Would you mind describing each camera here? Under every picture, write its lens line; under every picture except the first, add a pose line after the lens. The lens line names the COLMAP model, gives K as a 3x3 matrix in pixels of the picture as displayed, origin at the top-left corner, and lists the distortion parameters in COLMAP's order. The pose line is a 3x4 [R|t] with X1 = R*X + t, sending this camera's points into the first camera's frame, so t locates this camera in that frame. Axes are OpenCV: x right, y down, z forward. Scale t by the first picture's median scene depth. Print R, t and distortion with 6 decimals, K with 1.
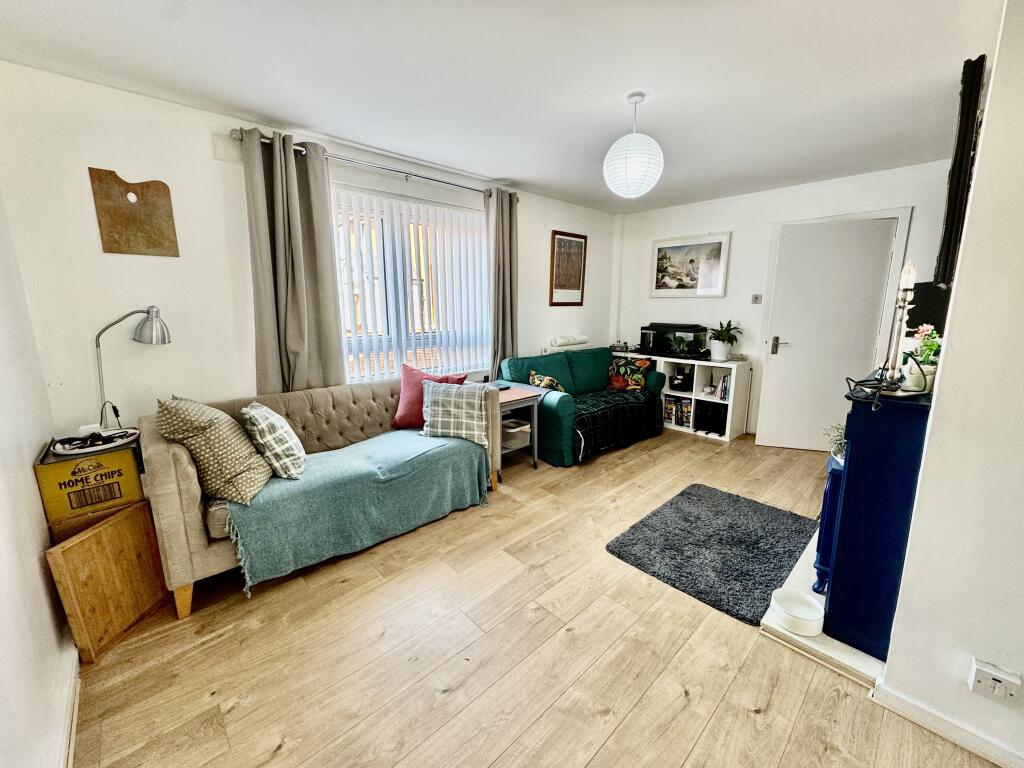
lens RADIAL K [[411.5, 0, 512.0], [0, 411.5, 384.0], [0, 0, 1]] dist [-0.000318, -0.000043]
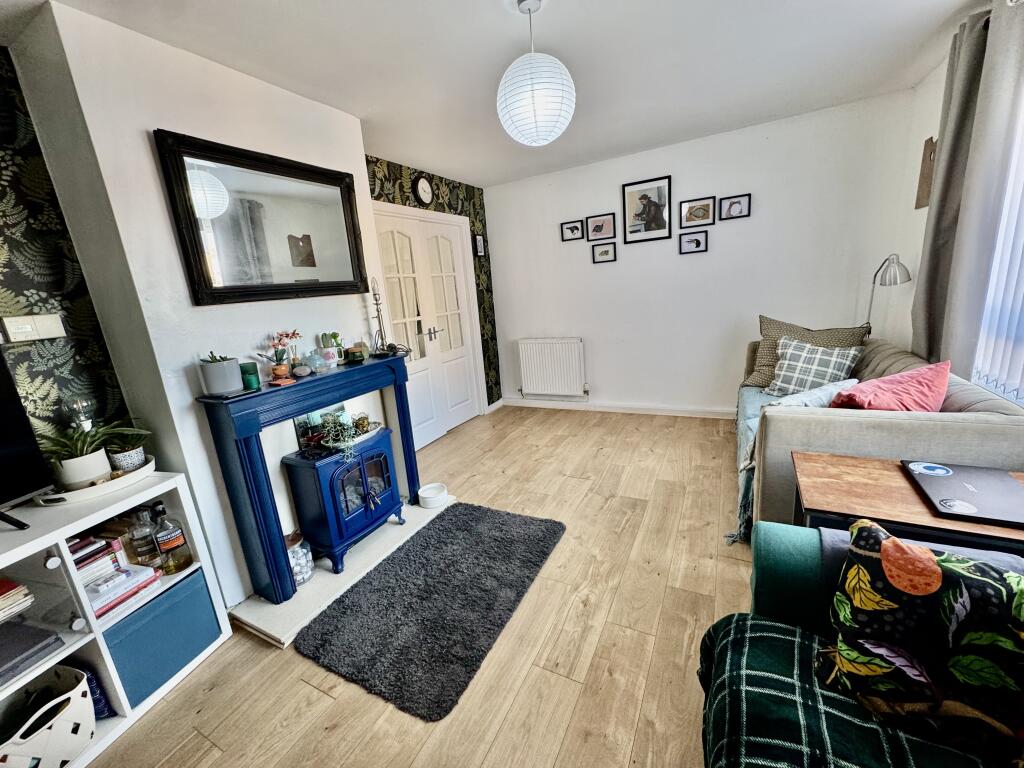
lens RADIAL K [[411.5, 0, 512.0], [0, 411.5, 384.0], [0, 0, 1]] dist [-0.000318, -0.000043]
pose [[-0.940175, 0.161635, -0.299908, 0.646504], [0.026242, 0.912034, 0.409275, -0.371325], [0.339680, 0.376920, -0.861713, 1.827757]]
